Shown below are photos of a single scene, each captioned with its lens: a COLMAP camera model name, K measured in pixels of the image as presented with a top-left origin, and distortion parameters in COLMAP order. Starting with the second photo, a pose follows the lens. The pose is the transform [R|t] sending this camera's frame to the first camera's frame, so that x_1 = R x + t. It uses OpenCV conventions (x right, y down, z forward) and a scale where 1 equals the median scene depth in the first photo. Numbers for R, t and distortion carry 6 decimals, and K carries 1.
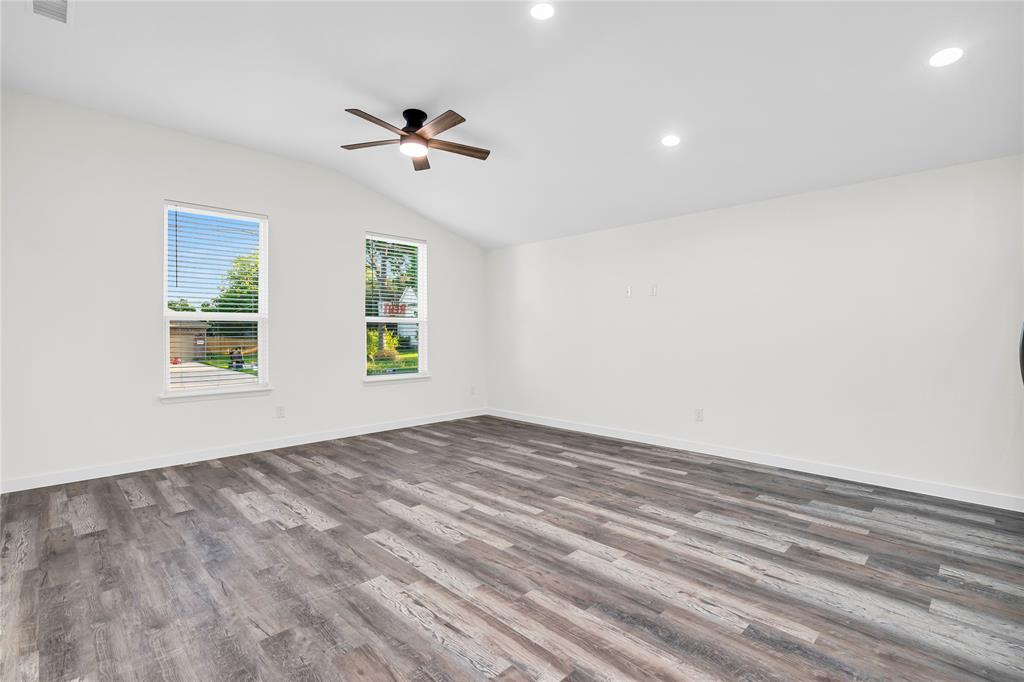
lens RADIAL K [[474.1, 0, 510.3], [0, 474.1, 340.3], [0, 0, 1]] dist [-0.002956, 0.001390]
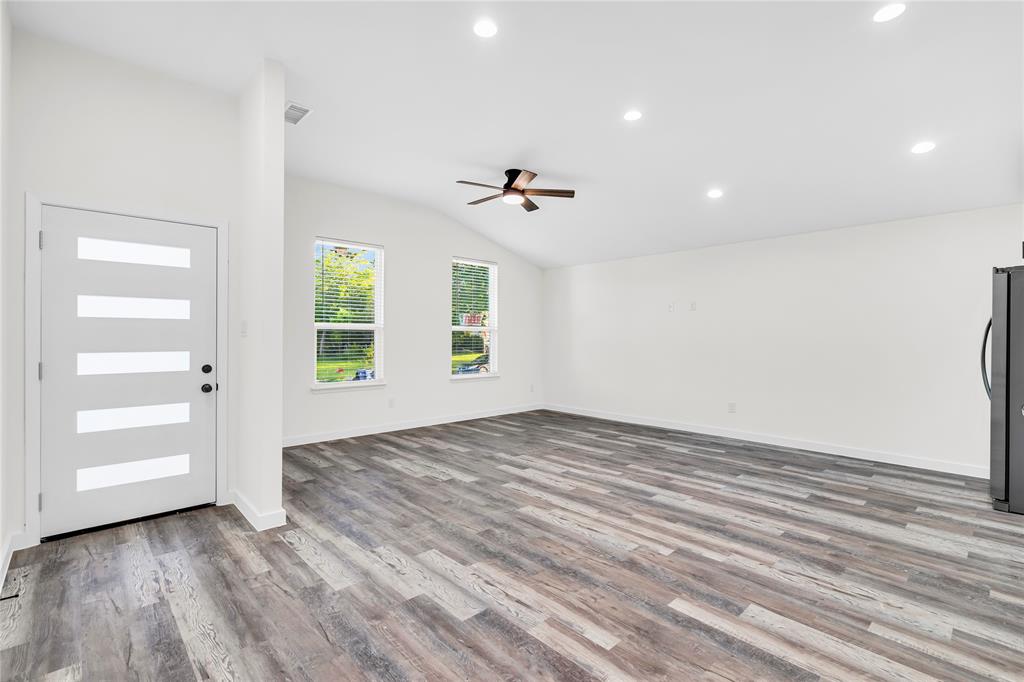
lens RADIAL K [[461.7, 0, 508.7], [0, 461.7, 339.2], [0, 0, 1]] dist [-0.003746, 0.002582]
pose [[0.999441, 0.005503, -0.032976, -0.225051], [-0.005909, 0.999908, -0.012217, -0.004287], [0.032905, 0.012405, 0.999381, -0.349689]]
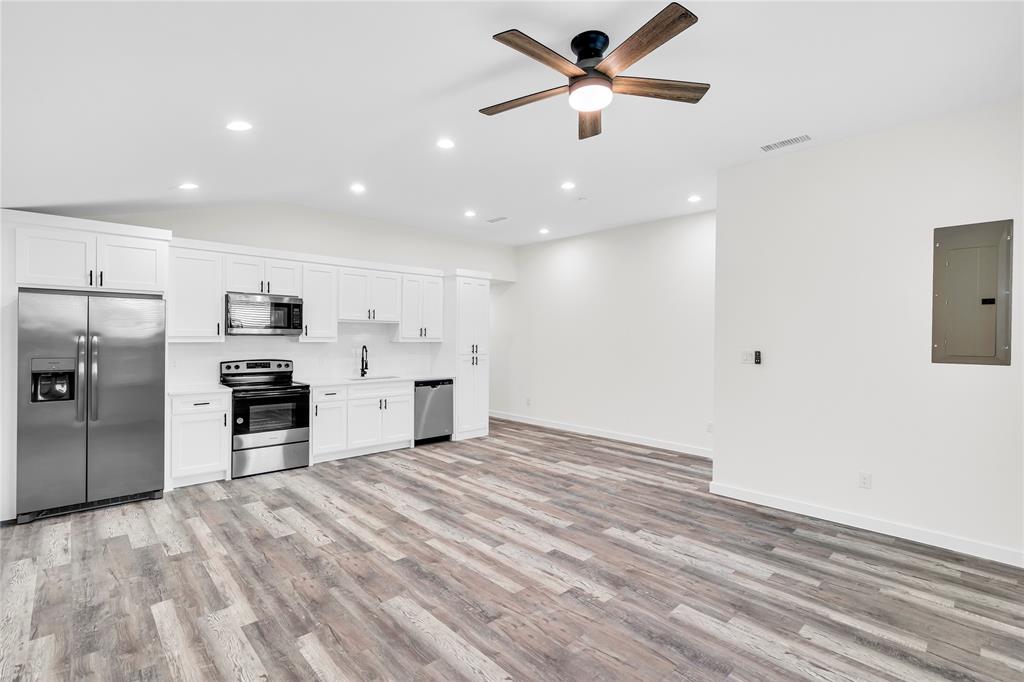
lens RADIAL K [[474.1, 0, 514.6], [0, 474.1, 343.3], [0, 0, 1]] dist [-0.002956, 0.001390]
pose [[-0.999865, -0.007199, 0.014740, -0.147133], [-0.006777, 0.999572, 0.028454, -0.116201], [-0.014939, 0.028351, -0.999486, 2.138940]]
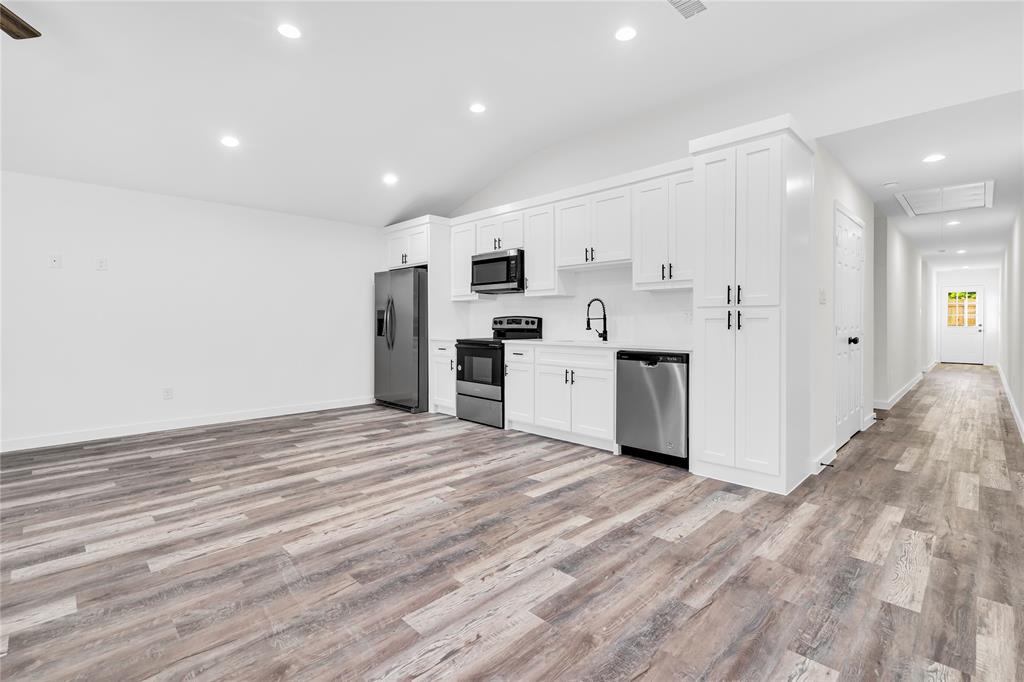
lens RADIAL K [[474.1, 0, 512.0], [0, 474.1, 322.4], [0, 0, 1]] dist [-0.002956, 0.001390]
pose [[-0.001727, 0.003891, 0.999991, -0.975303], [0.017586, 0.999838, -0.003860, 0.032898], [-0.999844, 0.017579, -0.001795, 0.398437]]
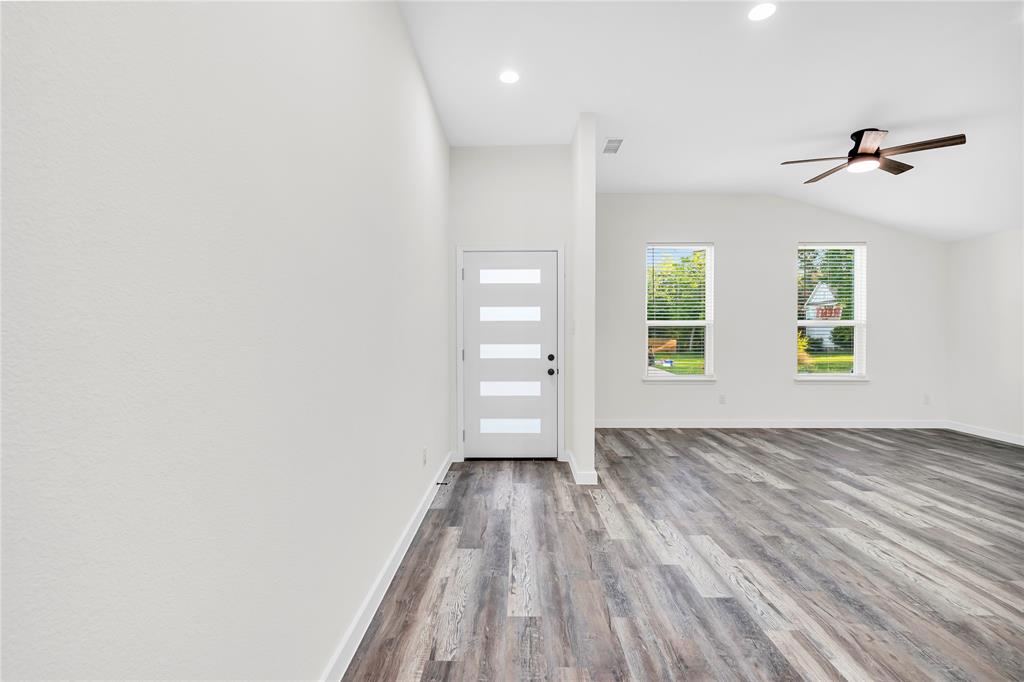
lens RADIAL K [[461.7, 0, 514.8], [0, 461.7, 335.2], [0, 0, 1]] dist [-0.003746, 0.002582]
pose [[0.702559, 0.004640, -0.711610, -0.011926], [-0.012677, 0.999902, -0.005996, -0.002599], [0.711513, 0.013233, 0.702549, -0.394992]]
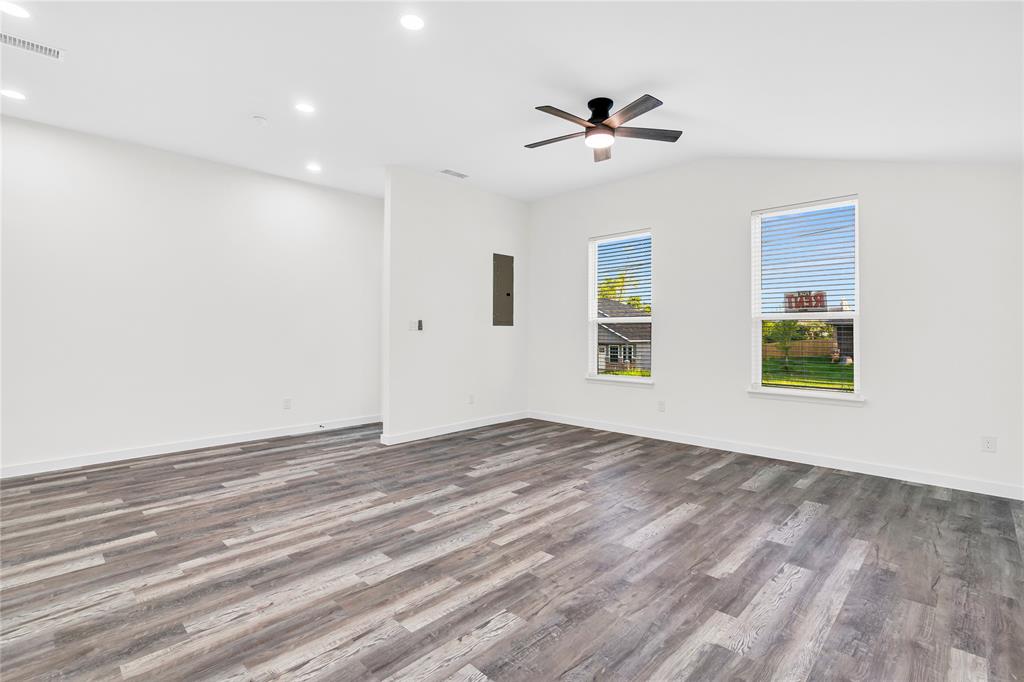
lens RADIAL K [[474.1, 0, 516.3], [0, 474.1, 334.2], [0, 0, 1]] dist [-0.002956, 0.001390]
pose [[0.029337, 0.007269, -0.999543, 0.959959], [-0.015610, 0.999855, 0.006813, -0.023965], [0.999448, 0.015403, 0.029446, 1.050006]]
